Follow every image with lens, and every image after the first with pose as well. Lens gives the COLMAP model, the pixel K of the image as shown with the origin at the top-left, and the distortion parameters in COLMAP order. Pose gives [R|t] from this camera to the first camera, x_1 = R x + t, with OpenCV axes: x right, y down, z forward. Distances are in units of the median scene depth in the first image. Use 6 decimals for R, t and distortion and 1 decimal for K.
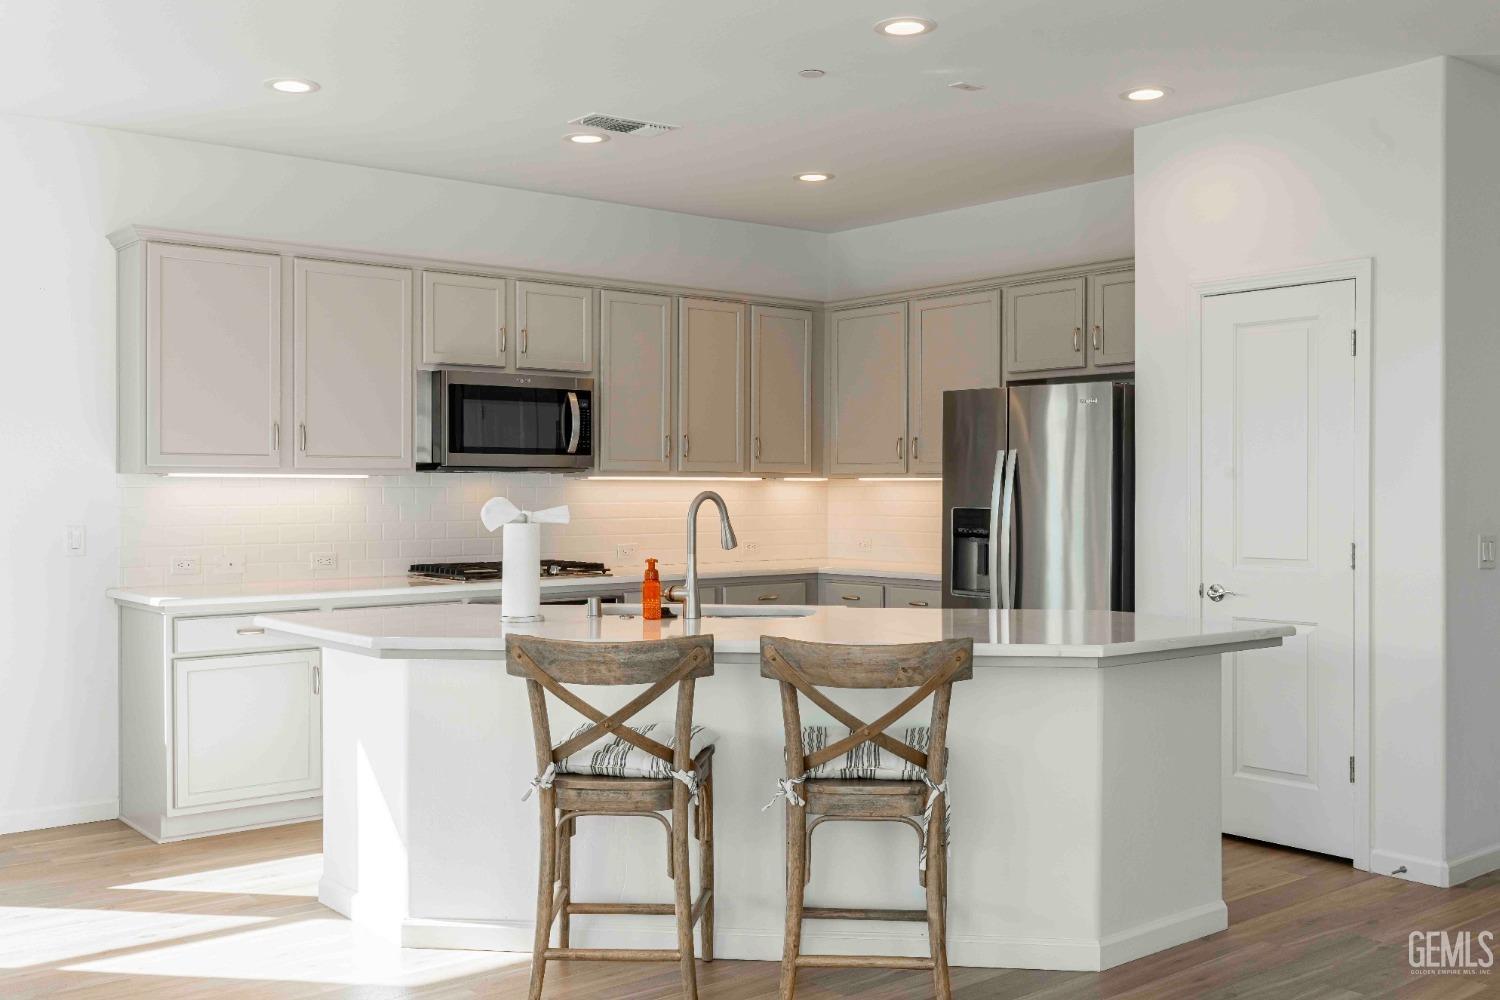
lens RADIAL K [[1448.7, 0, 750.0], [0, 1448.7, 500.0], [0, 0, 1]] dist [0.002975, 0.001874]
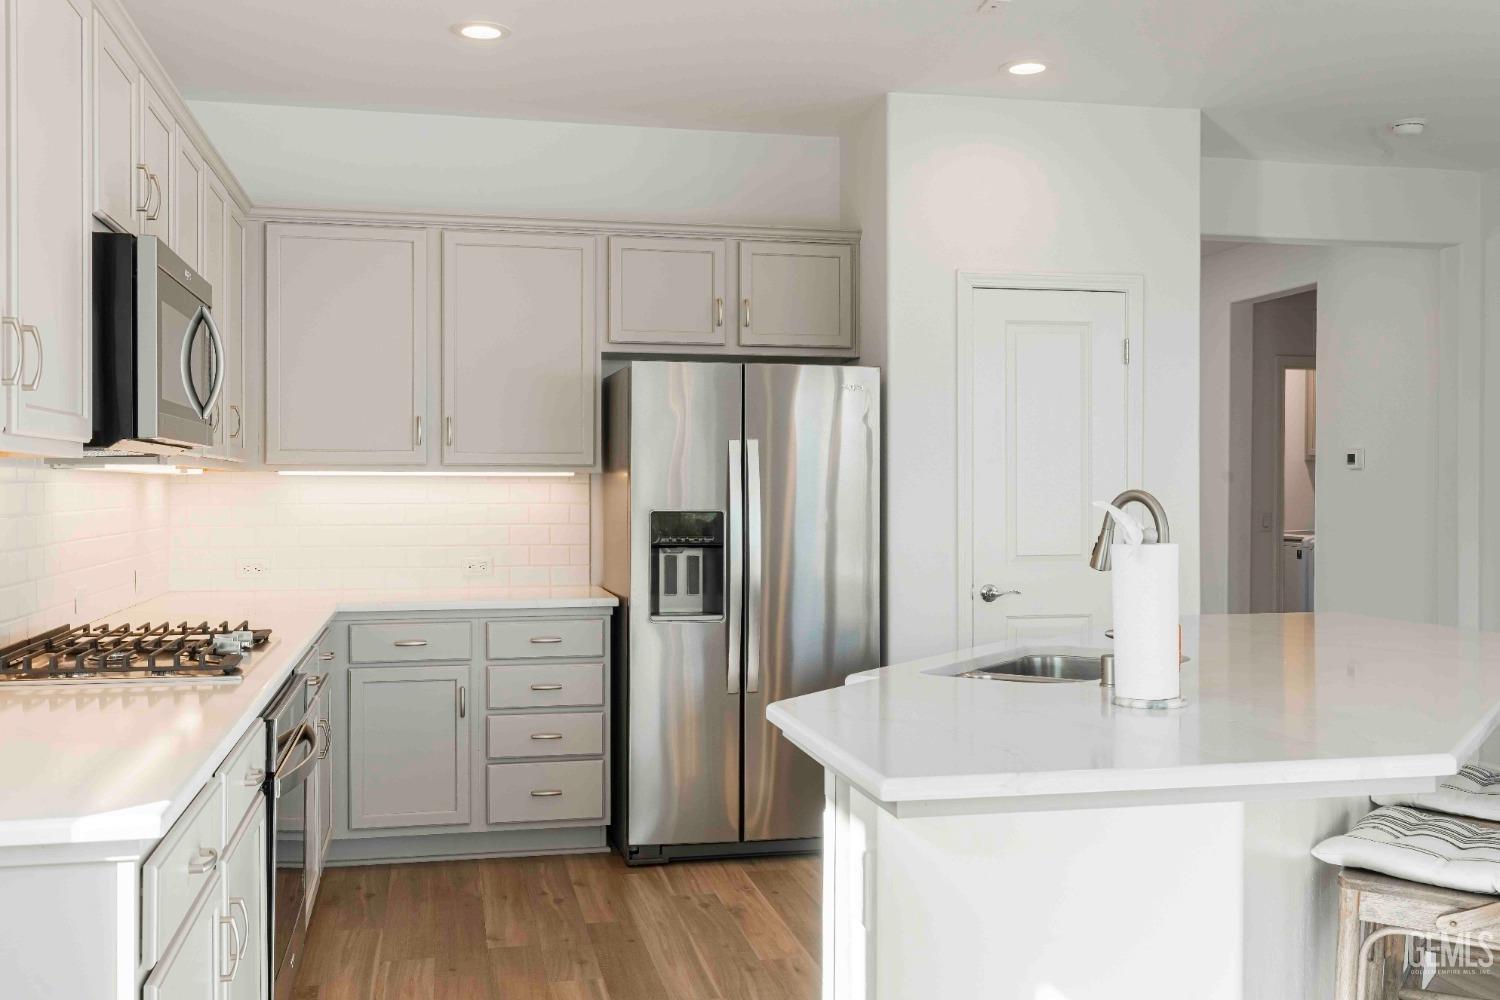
lens RADIAL K [[1448.7, 0, 750.0], [0, 1448.7, 500.0], [0, 0, 1]] dist [0.002975, 0.001874]
pose [[0.454864, -0.008287, 0.890522, -0.577603], [0.007072, 0.999959, 0.005693, -0.005359], [-0.890533, 0.003708, 0.454904, 0.653071]]
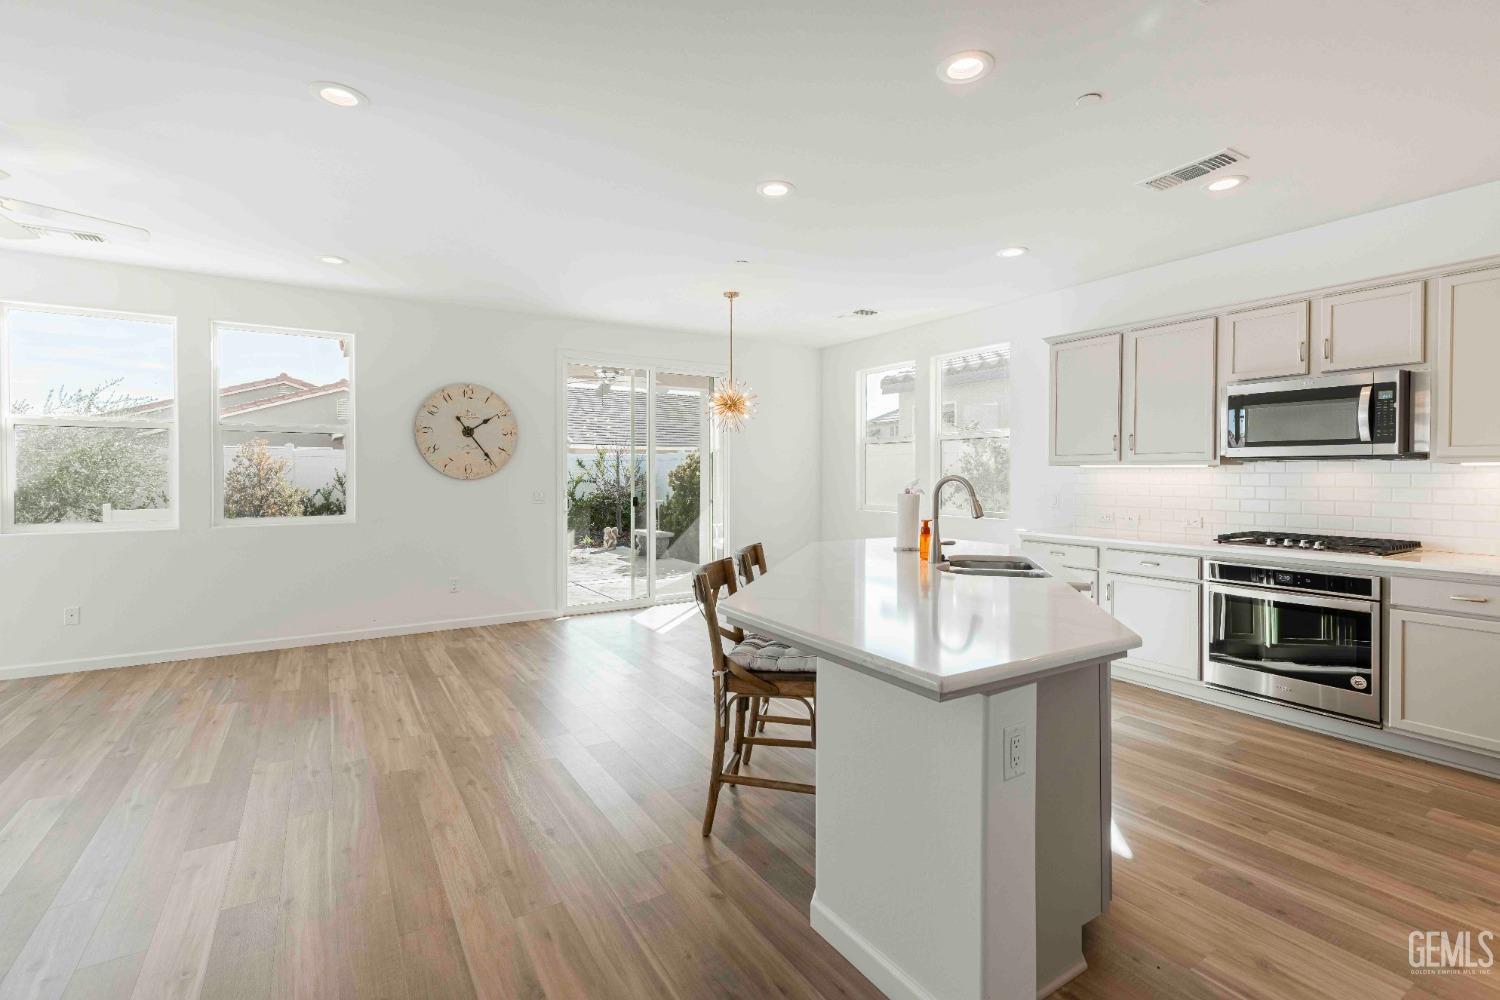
lens RADIAL K [[692.4, 0, 758.3], [0, 692.4, 489.5], [0, 0, 1]] dist [0.006309, 0.000726]
pose [[-0.121098, 0.023856, -0.992354, 0.515449], [-0.011016, 0.999617, 0.025375, -0.005710], [0.992579, 0.014004, -0.120789, 0.690184]]
